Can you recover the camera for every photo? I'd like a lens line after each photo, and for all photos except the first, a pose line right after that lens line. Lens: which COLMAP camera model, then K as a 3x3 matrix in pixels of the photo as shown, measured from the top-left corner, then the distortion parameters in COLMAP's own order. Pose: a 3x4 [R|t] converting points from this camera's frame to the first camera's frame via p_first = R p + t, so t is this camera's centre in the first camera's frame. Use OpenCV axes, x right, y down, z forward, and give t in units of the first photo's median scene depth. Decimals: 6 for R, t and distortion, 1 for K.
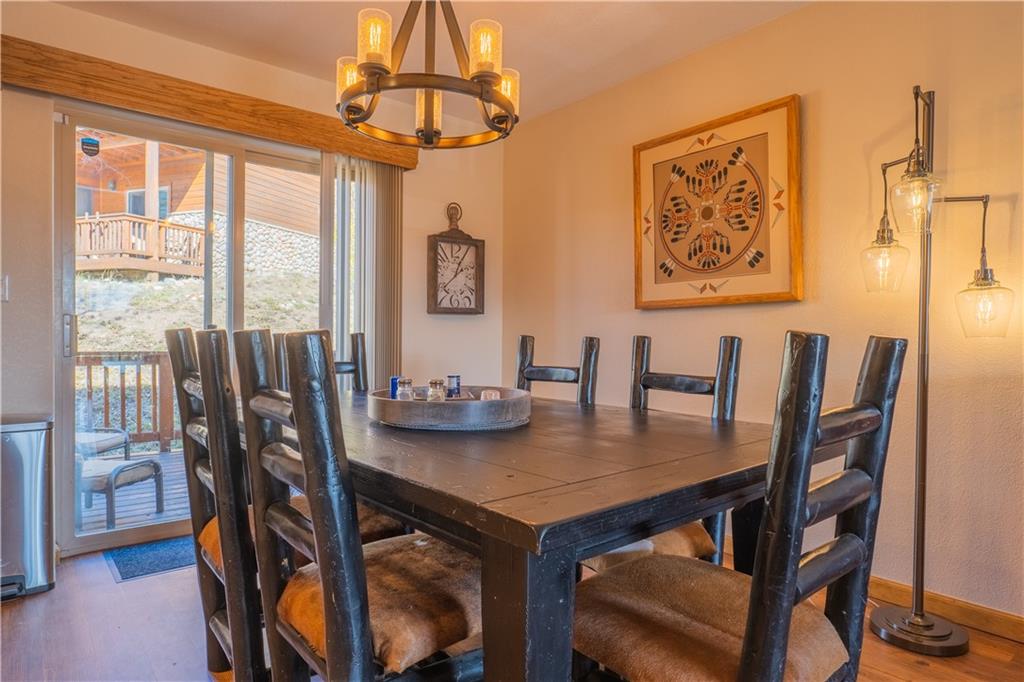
lens RADIAL K [[601.5, 0, 513.2], [0, 601.5, 341.3], [0, 0, 1]] dist [-0.030717, 0.022667]
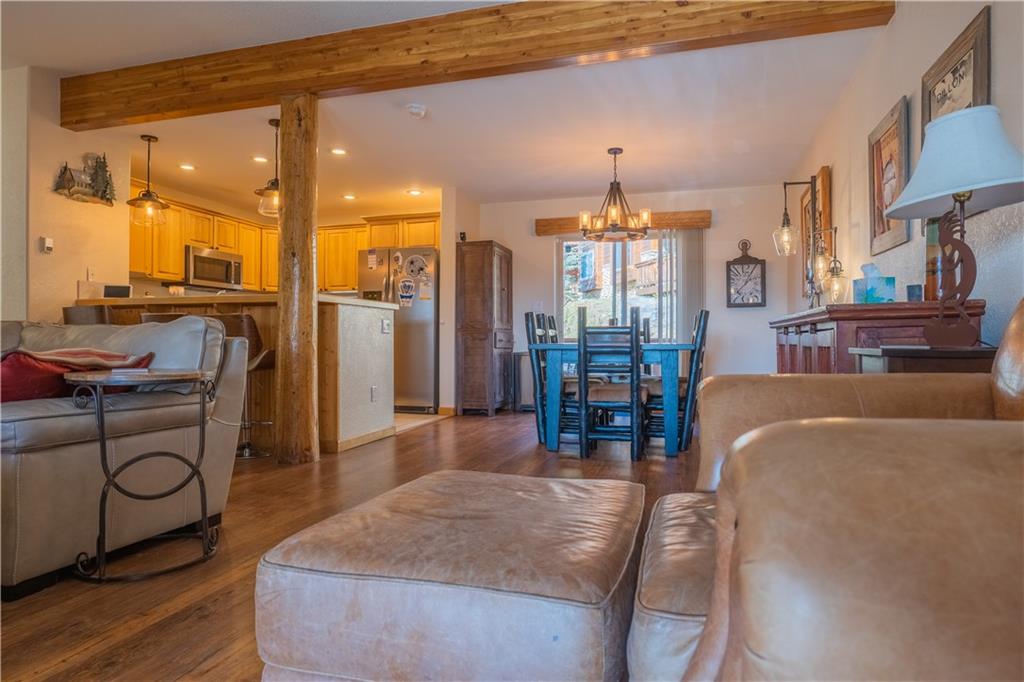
lens RADIAL K [[601.5, 0, 510.5], [0, 601.5, 342.5], [0, 0, 1]] dist [-0.030717, 0.022667]
pose [[0.553806, -0.005725, -0.832626, 1.232059], [-0.003158, 0.999955, -0.008976, 0.092838], [0.832640, 0.007600, 0.553762, -0.597405]]
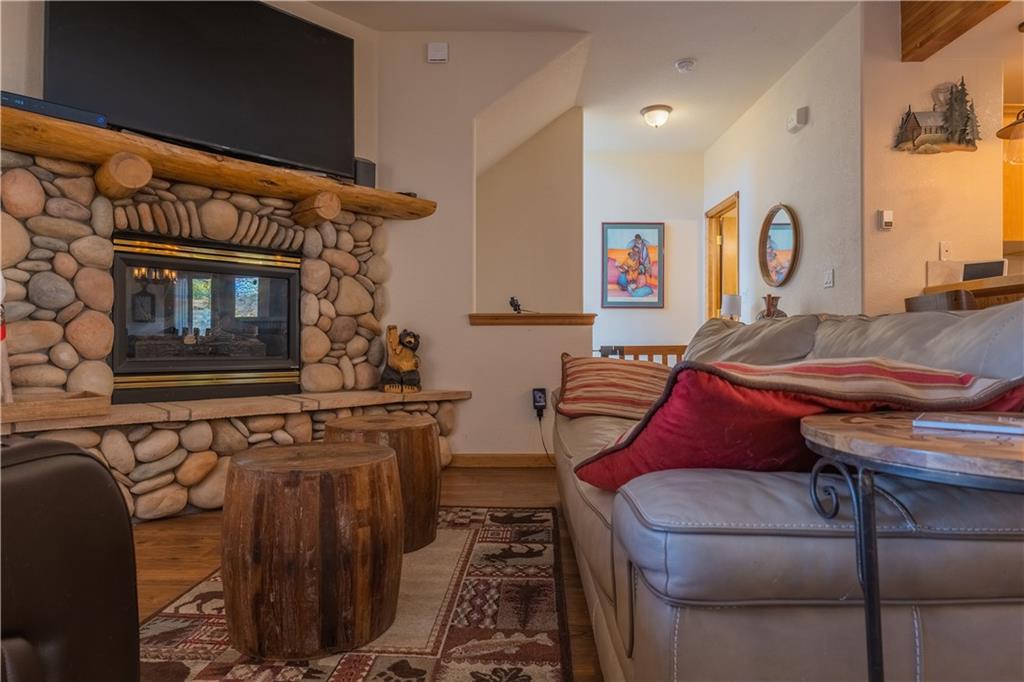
lens RADIAL K [[601.5, 0, 513.8], [0, 601.5, 343.3], [0, 0, 1]] dist [-0.030717, 0.022667]
pose [[-0.630050, -0.009281, -0.776499, 0.671859], [-0.008500, 0.999951, -0.005054, 0.090105], [0.776508, 0.003416, -0.630098, -0.570375]]
